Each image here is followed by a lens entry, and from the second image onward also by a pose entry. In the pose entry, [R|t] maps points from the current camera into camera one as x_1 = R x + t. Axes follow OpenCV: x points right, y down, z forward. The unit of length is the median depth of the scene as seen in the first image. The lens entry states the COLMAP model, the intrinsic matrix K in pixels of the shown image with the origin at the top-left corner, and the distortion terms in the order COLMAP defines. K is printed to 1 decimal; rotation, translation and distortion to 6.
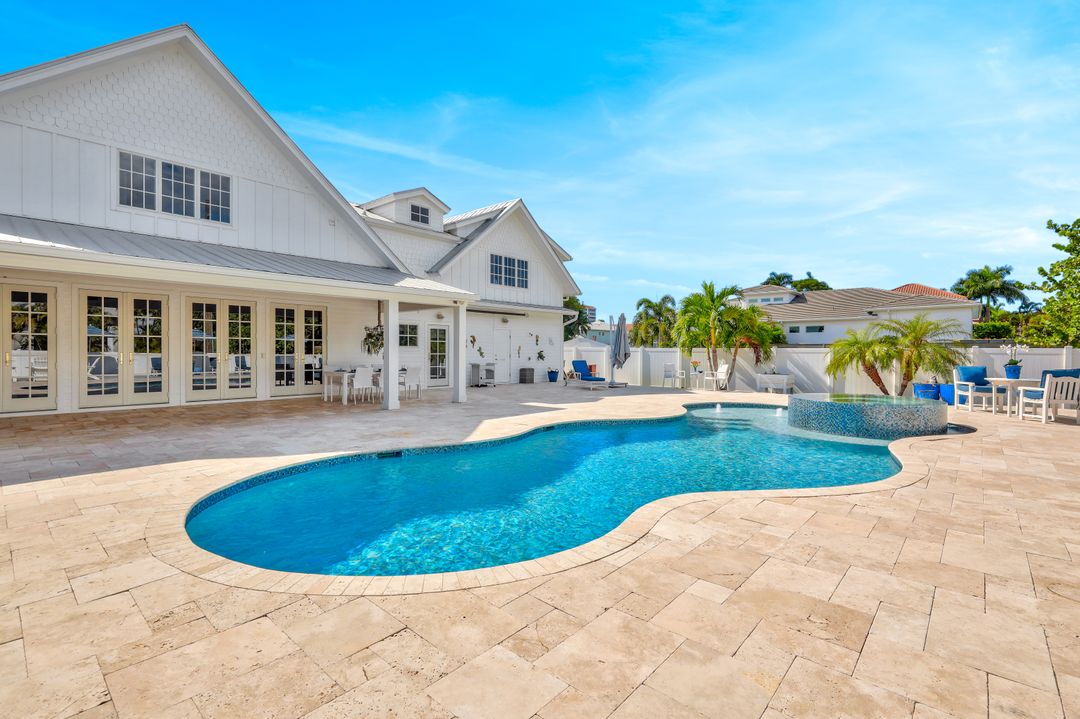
lens RADIAL K [[493.4, 0, 540.0], [0, 493.4, 359.5], [0, 0, 1]] dist [0.000006, -0.000003]
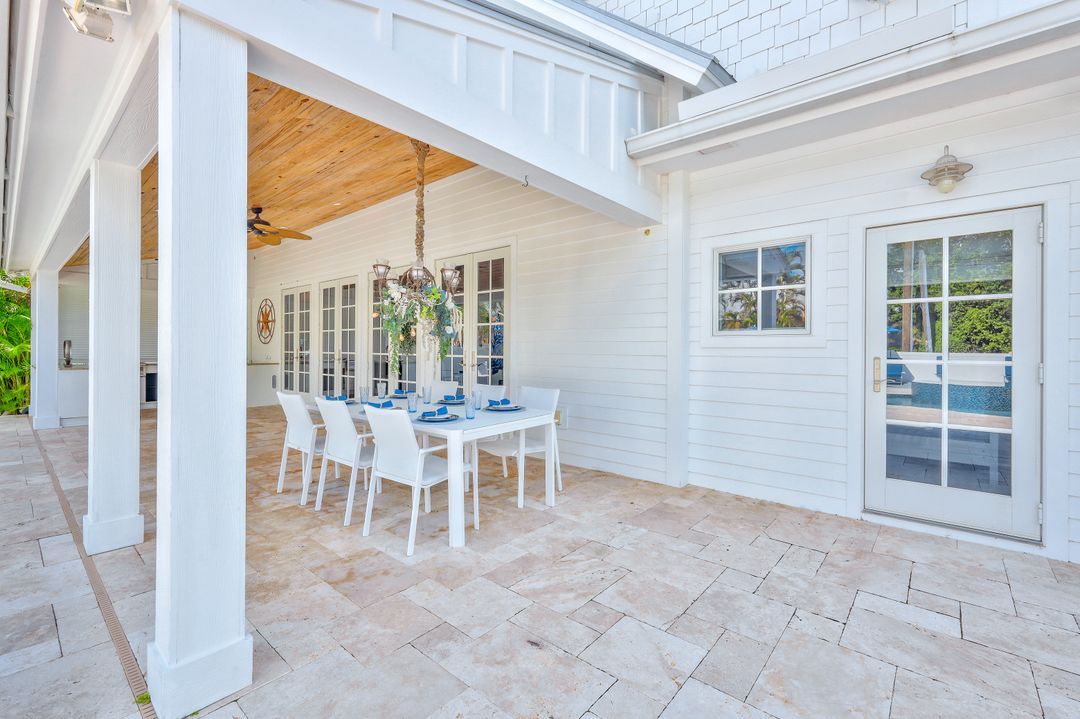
lens RADIAL K [[466.6, 0, 539.6], [0, 466.6, 345.9], [0, 0, 1]] dist [0.000305, 0.000021]
pose [[0.011808, -0.001380, -0.999929, -0.020612], [-0.012998, 0.999914, -0.001534, -0.015752], [0.999846, 0.013015, 0.011789, 0.845801]]
